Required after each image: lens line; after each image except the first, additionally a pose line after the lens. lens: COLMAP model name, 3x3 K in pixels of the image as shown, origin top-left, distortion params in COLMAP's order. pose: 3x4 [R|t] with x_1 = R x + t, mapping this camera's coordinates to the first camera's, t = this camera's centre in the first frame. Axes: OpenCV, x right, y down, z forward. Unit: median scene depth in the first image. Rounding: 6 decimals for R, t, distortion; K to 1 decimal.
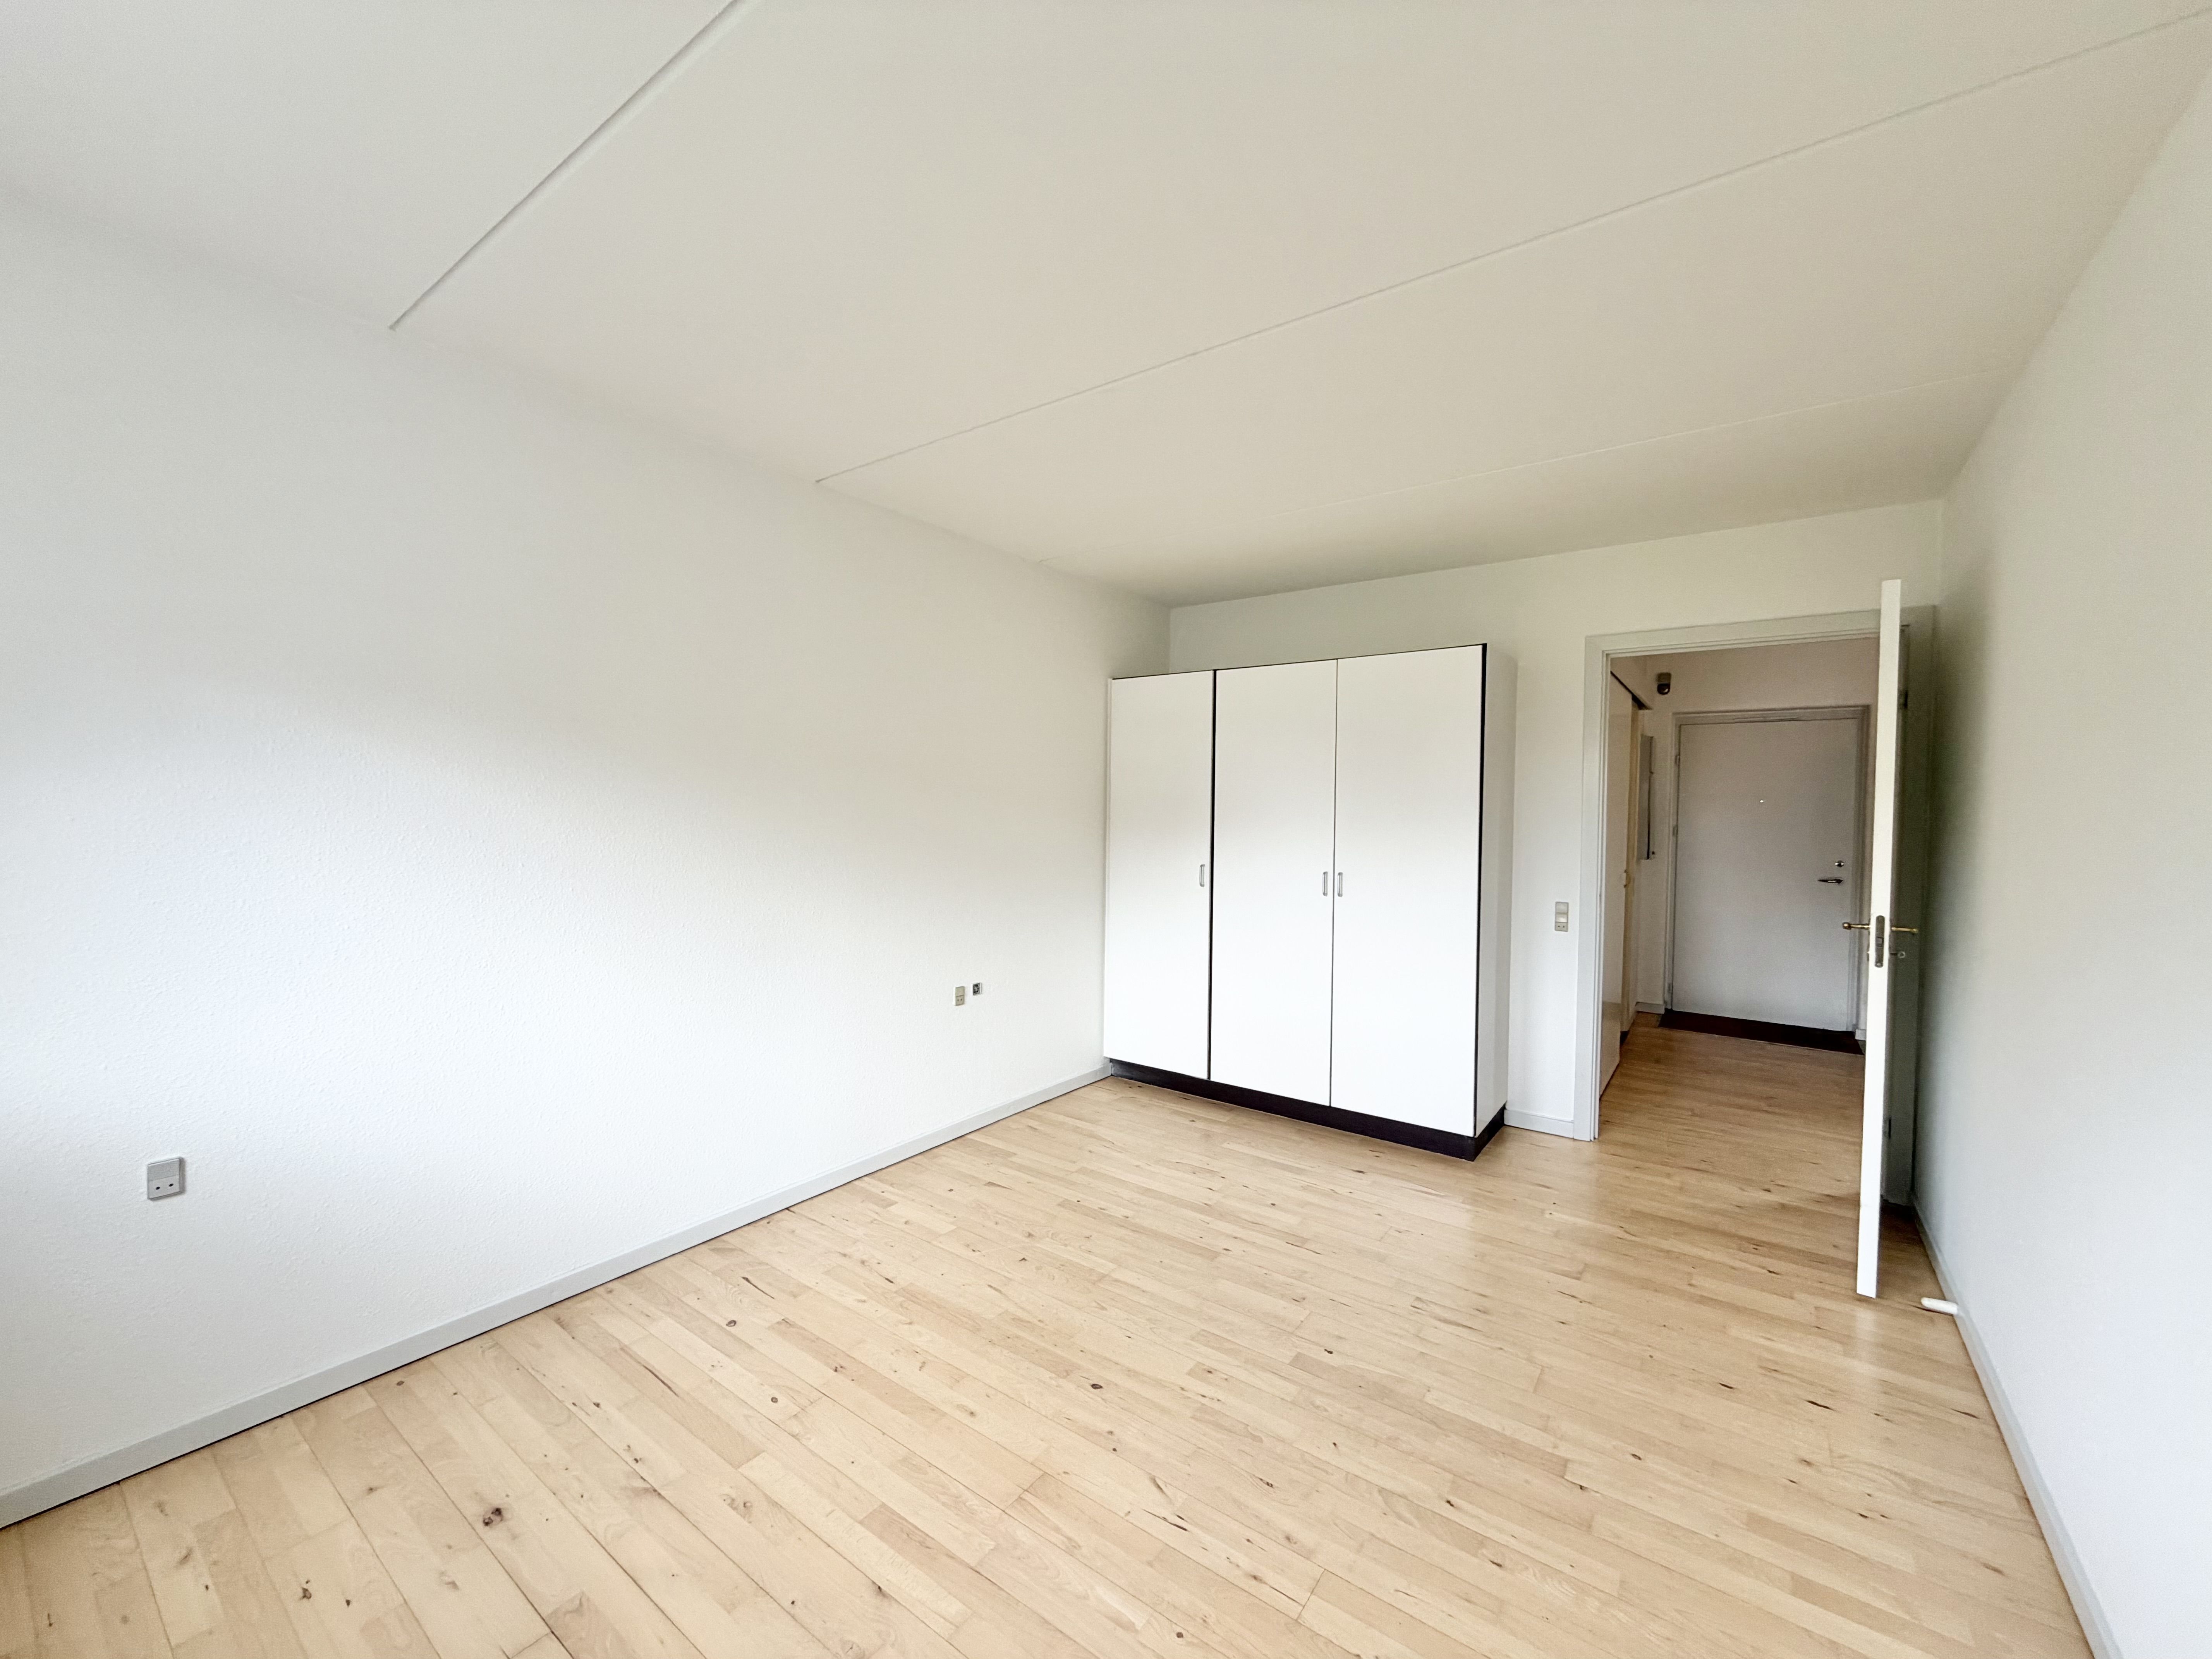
lens RADIAL K [[890.1, 0, 1101.8], [0, 890.1, 833.9], [0, 0, 1]] dist [-0.008114, 0.002068]
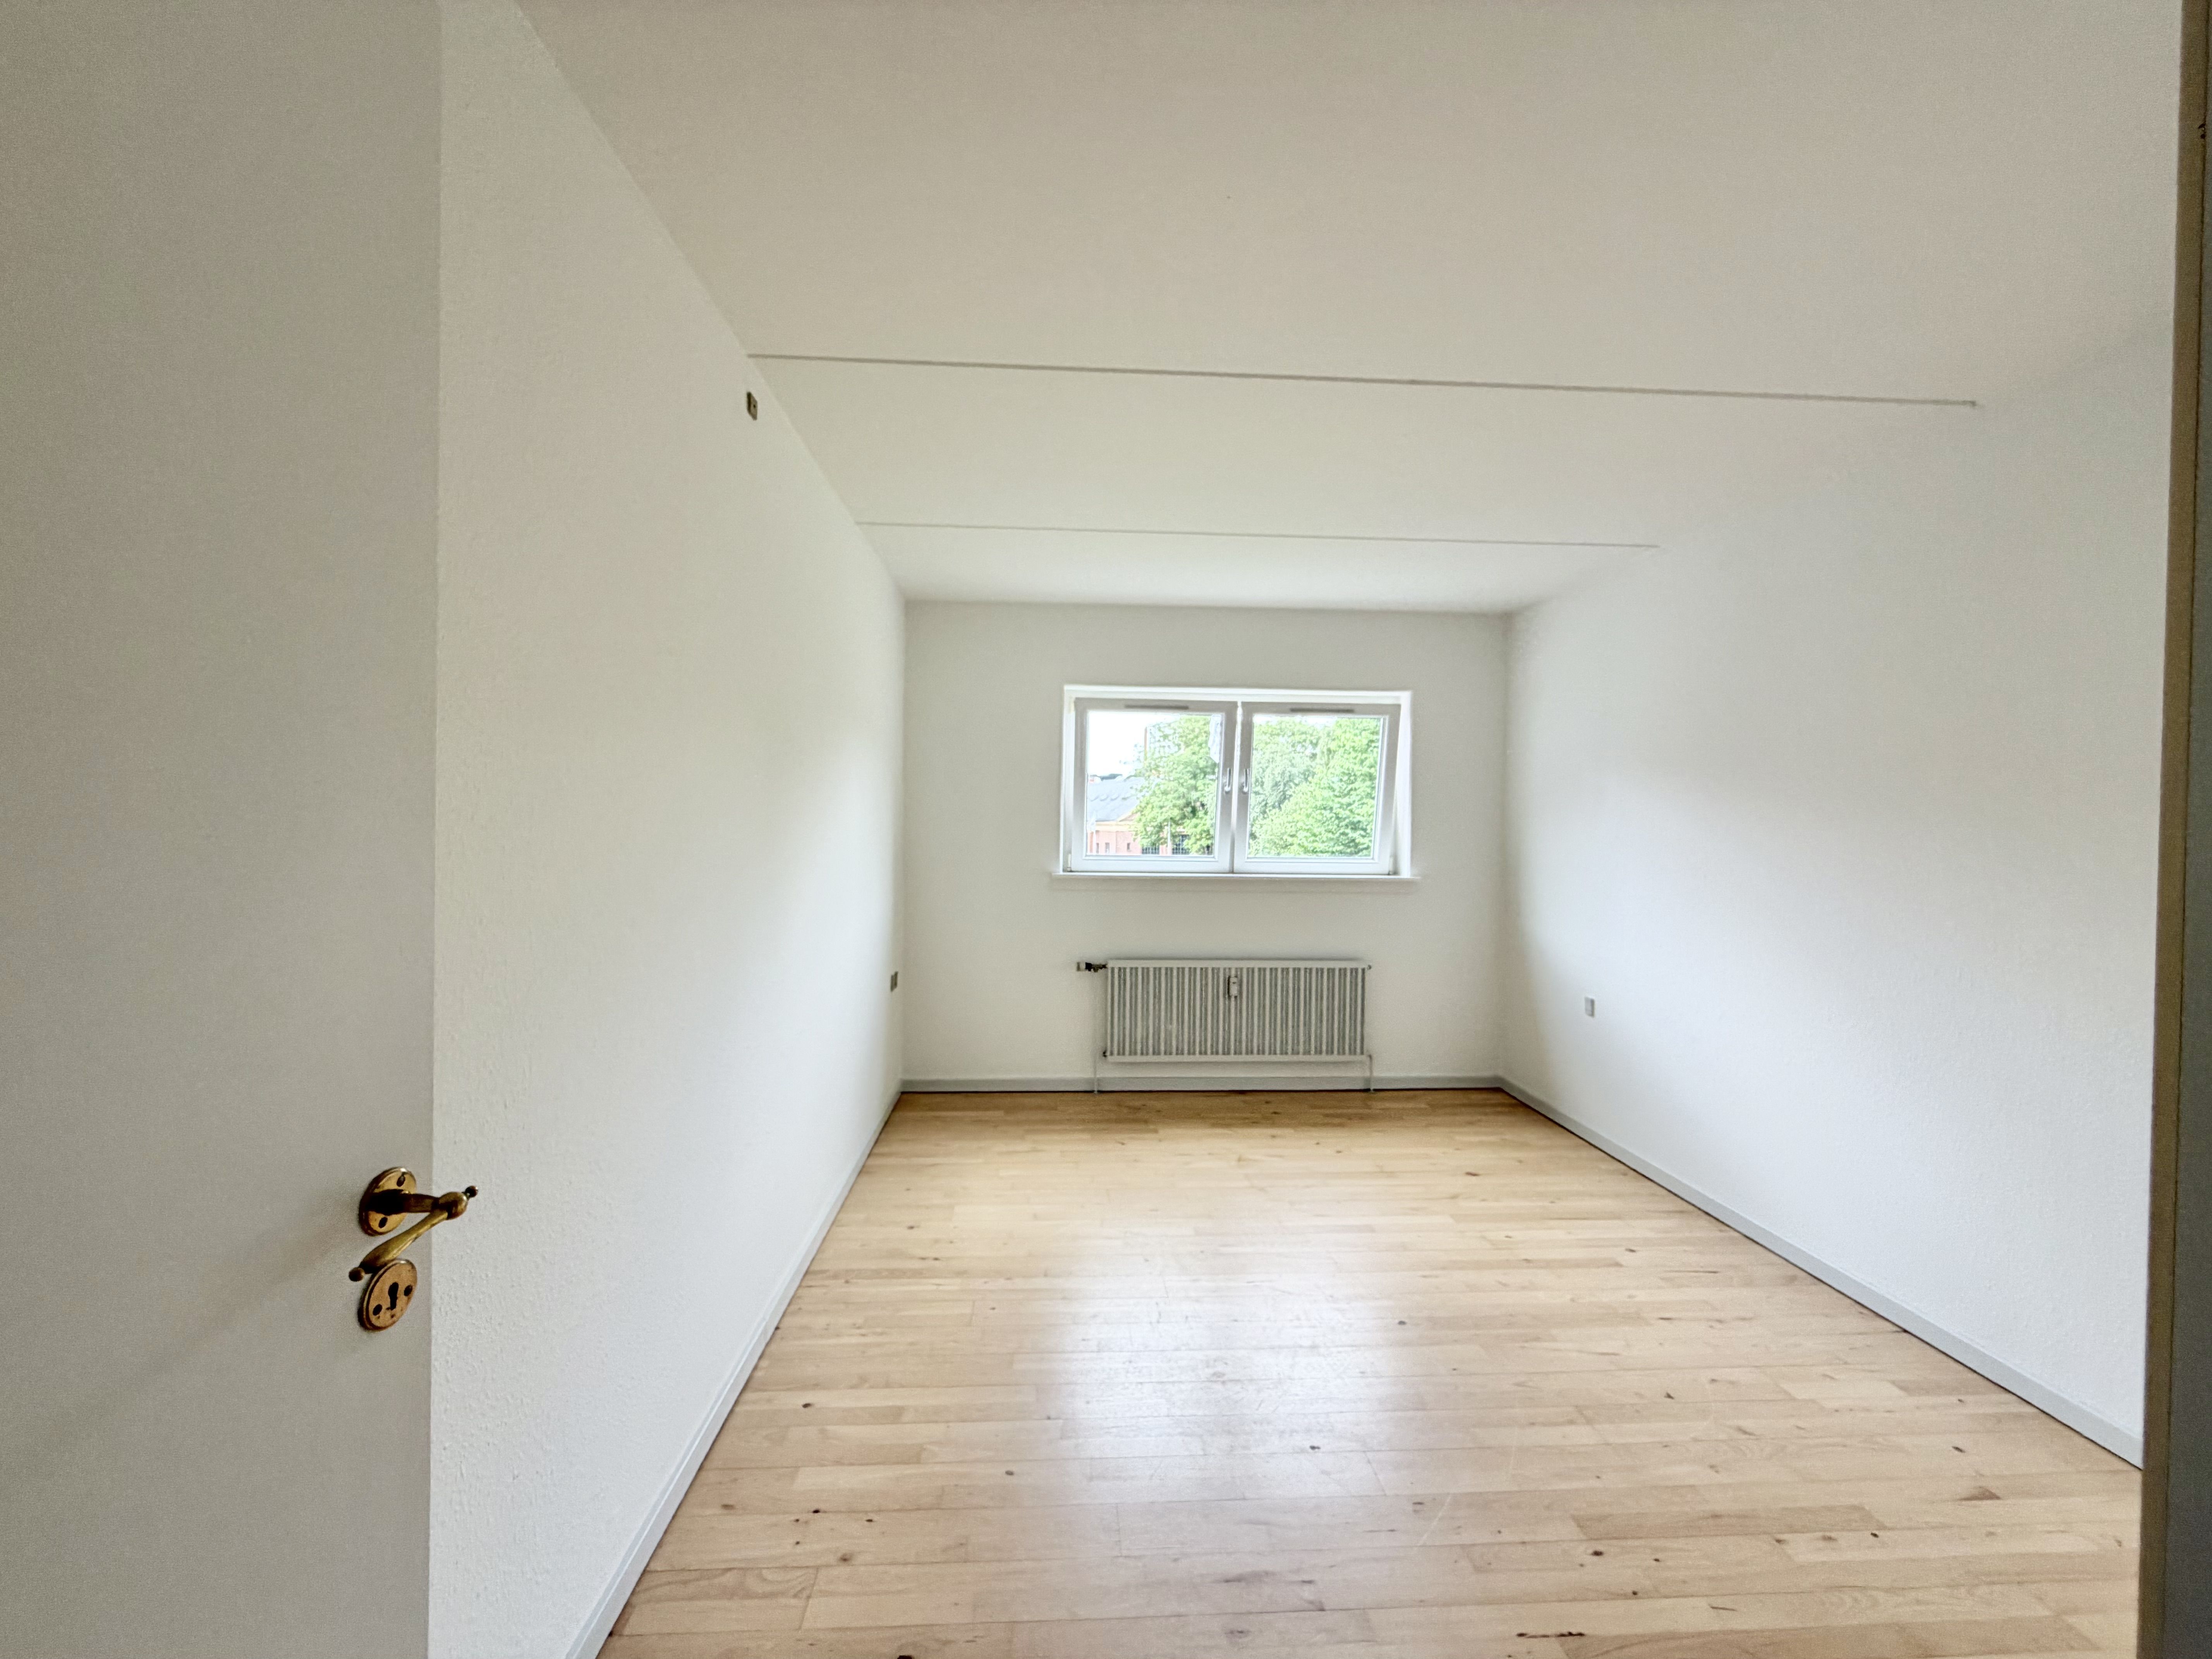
lens RADIAL K [[890.1, 0, 1086.8], [0, 890.1, 806.6], [0, 0, 1]] dist [-0.008114, 0.002068]
pose [[-0.782677, -0.031399, -0.621636, 0.977183], [-0.042471, 0.999093, 0.003009, -0.036351], [0.620978, 0.028756, -0.783301, 1.503264]]
